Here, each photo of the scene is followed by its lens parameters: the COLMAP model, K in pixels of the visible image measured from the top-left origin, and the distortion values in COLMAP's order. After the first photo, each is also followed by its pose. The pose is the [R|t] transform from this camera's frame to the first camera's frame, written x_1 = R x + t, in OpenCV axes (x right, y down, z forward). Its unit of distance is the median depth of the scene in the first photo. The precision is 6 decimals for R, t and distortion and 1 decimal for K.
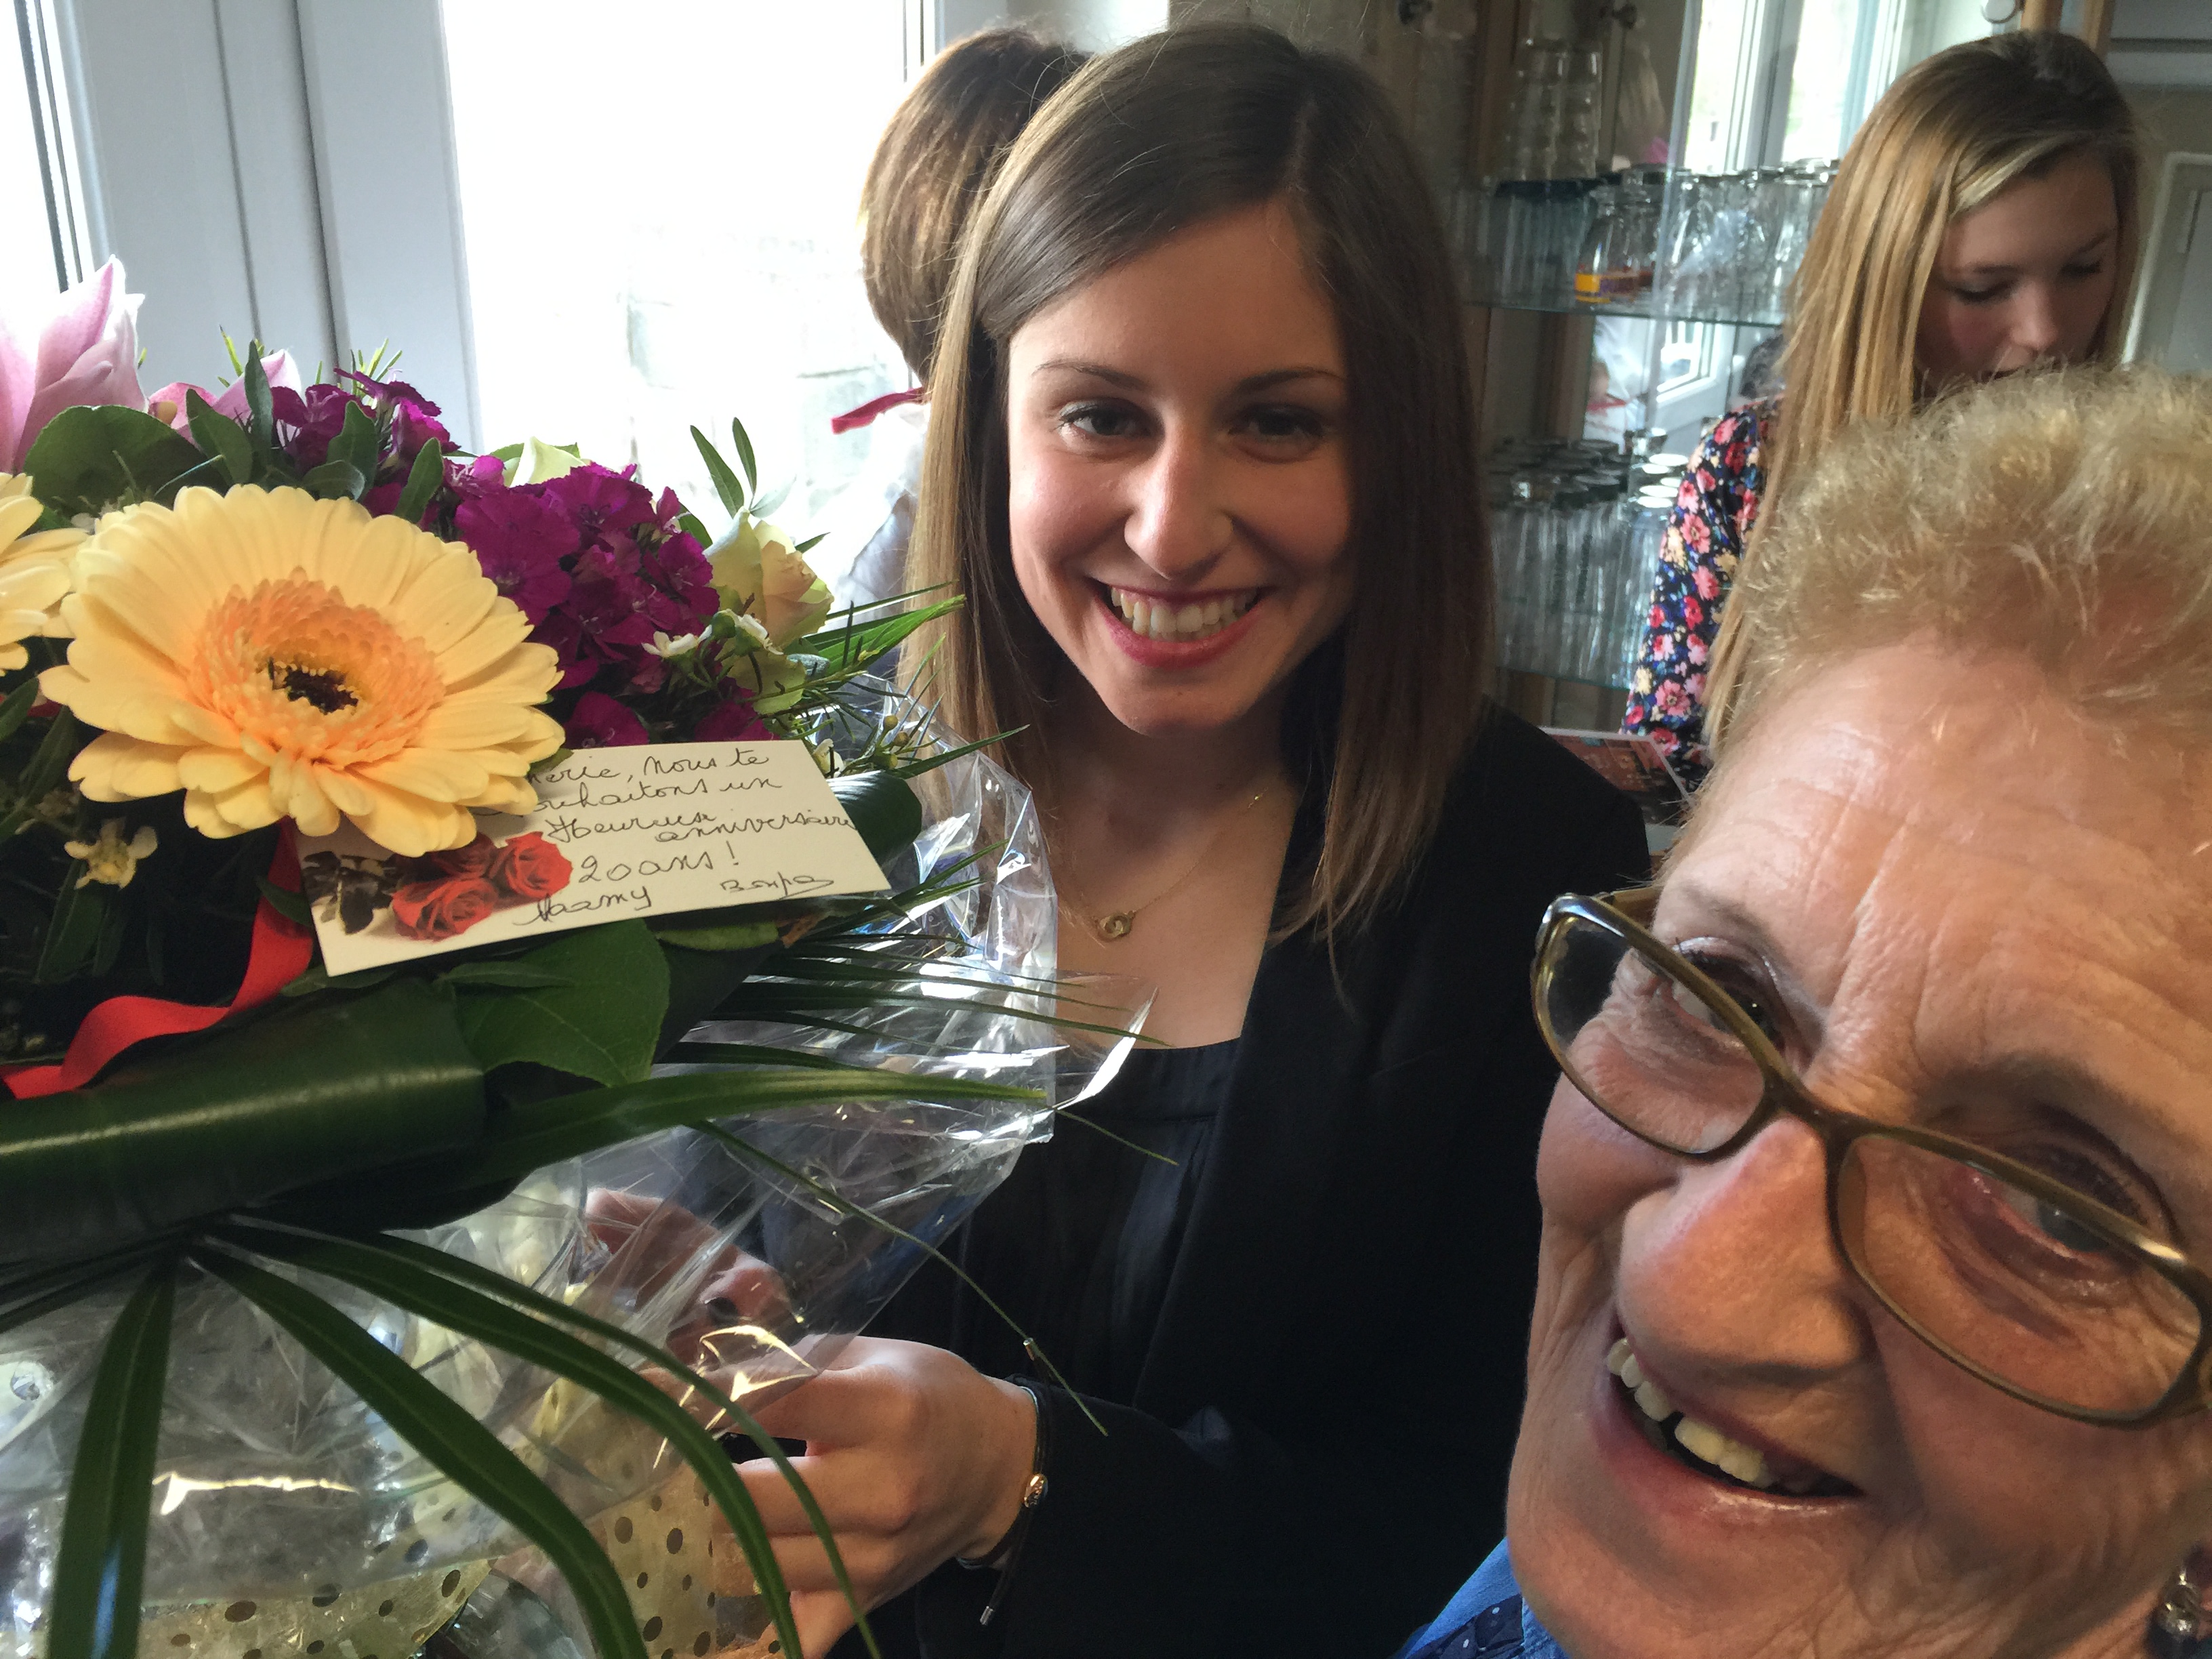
lens RADIAL K [[1971.6, 0, 1105.9], [0, 1971.6, 833.8], [0, 0, 1]] dist [0.080538, -0.105077]
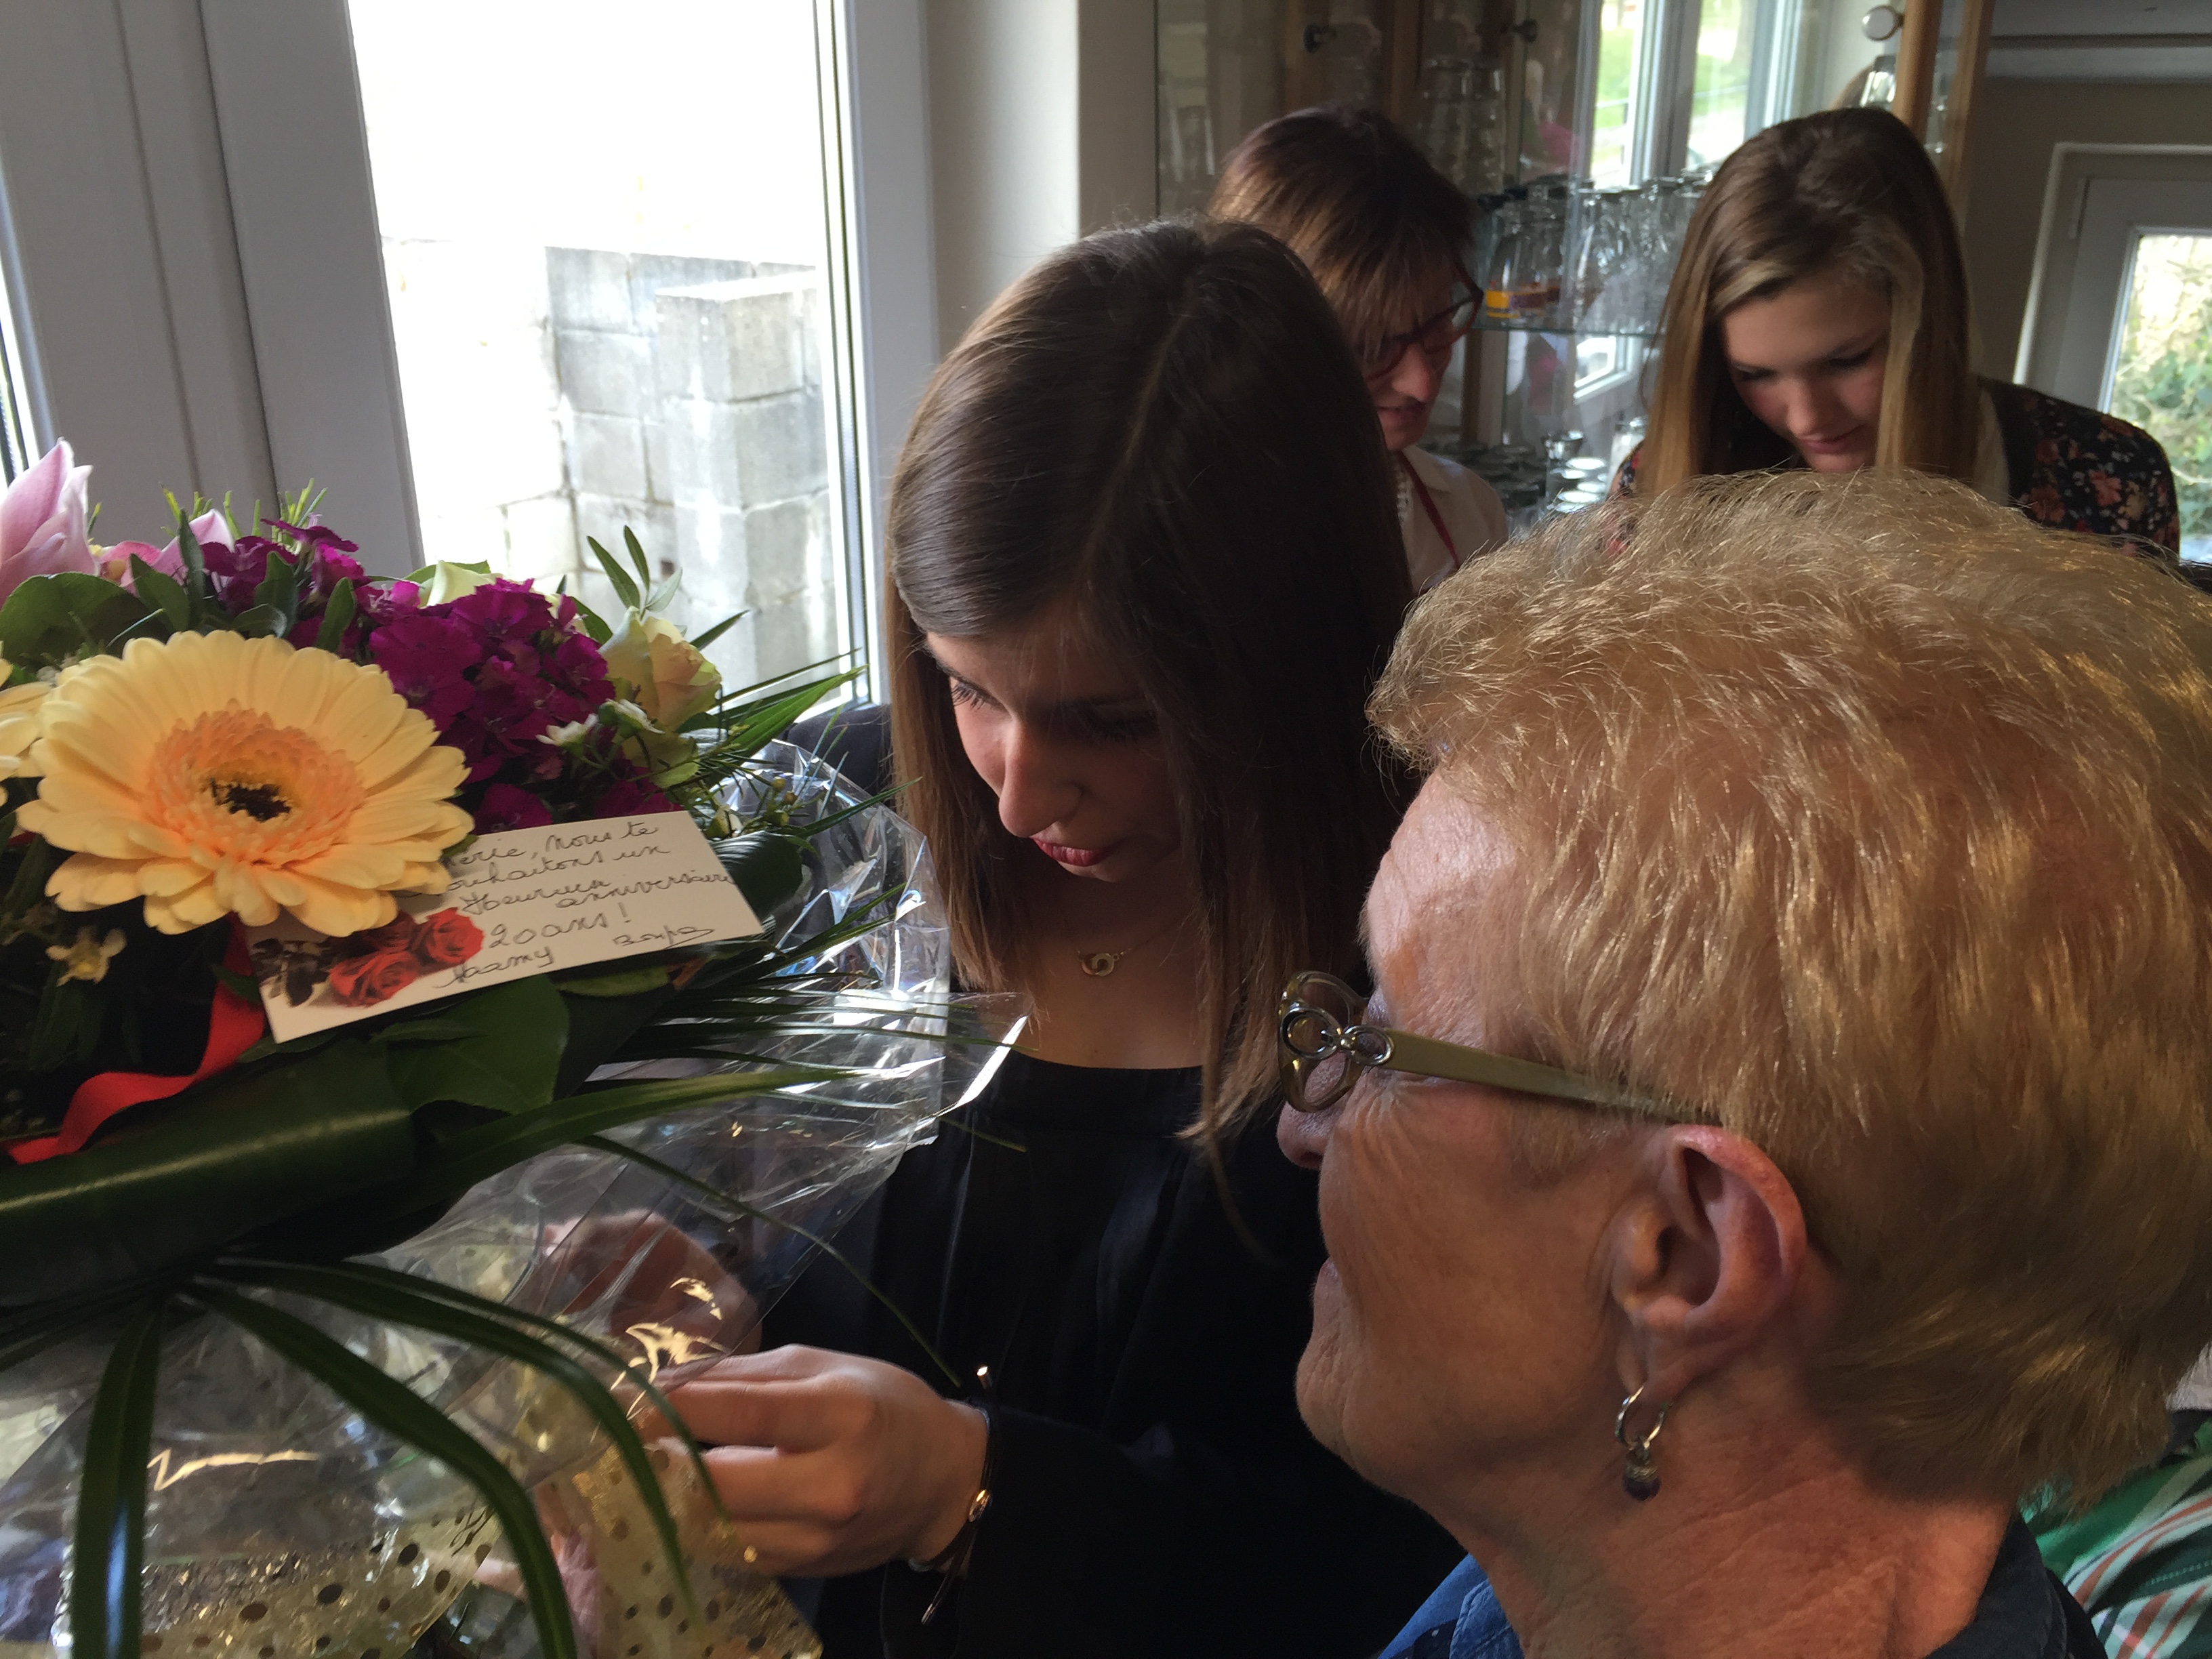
lens RADIAL K [[1918.5, 0, 1102.5], [0, 1918.5, 821.1], [0, 0, 1]] dist [0.071569, -0.097868]
pose [[0.996899, -0.077672, 0.012619, 0.084622], [0.077928, 0.996733, -0.021236, 0.002256], [-0.010928, 0.022153, 0.999695, -0.144141]]
